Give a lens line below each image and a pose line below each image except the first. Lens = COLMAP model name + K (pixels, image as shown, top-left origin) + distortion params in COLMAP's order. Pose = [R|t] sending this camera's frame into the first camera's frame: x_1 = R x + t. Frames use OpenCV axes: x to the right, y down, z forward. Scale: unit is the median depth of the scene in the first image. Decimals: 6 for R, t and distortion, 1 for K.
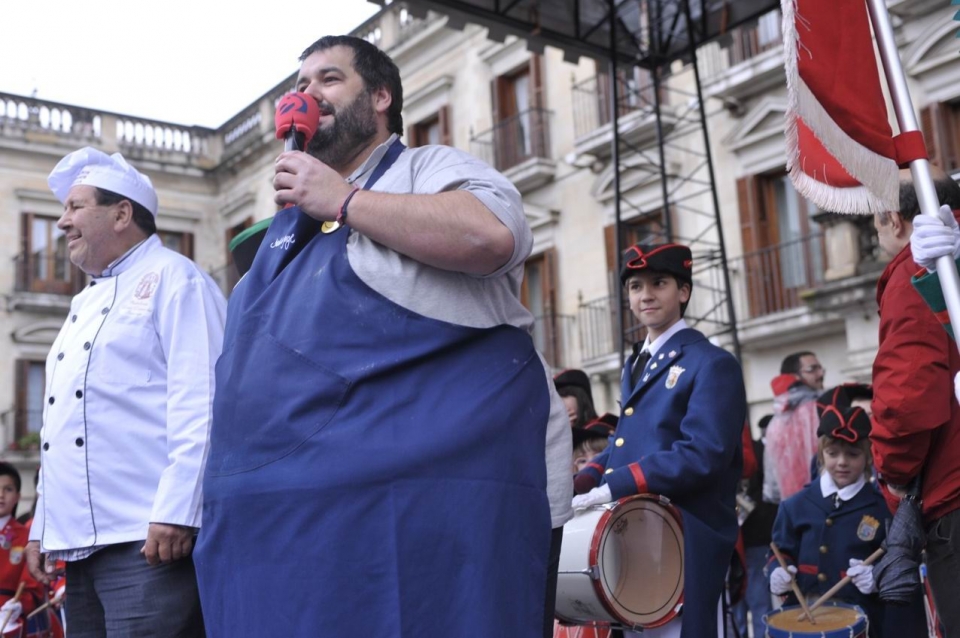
lens RADIAL K [[1054.9, 0, 480.0], [0, 1054.9, 319.0], [0, 0, 1]] dist [-0.020404, -0.029015]
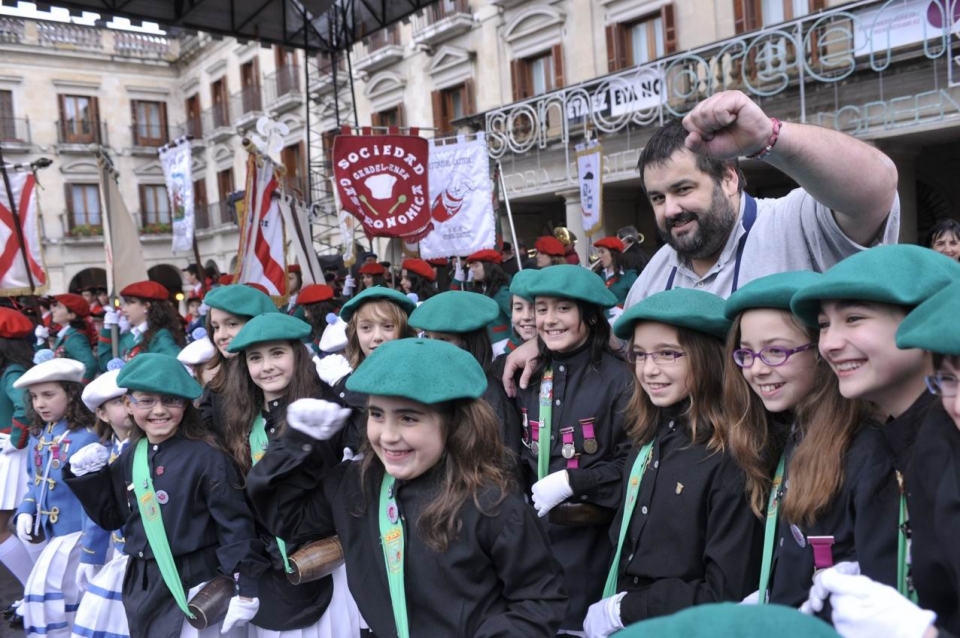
lens RADIAL K [[792.3, 0, 480.0], [0, 792.3, 319.0], [0, 0, 1]] dist [-0.158577, 0.116168]
pose [[0.999916, 0.007263, 0.010732, 0.216910], [-0.009749, 0.967216, 0.253769, -0.067861], [-0.008537, -0.253852, 0.967205, -0.246689]]
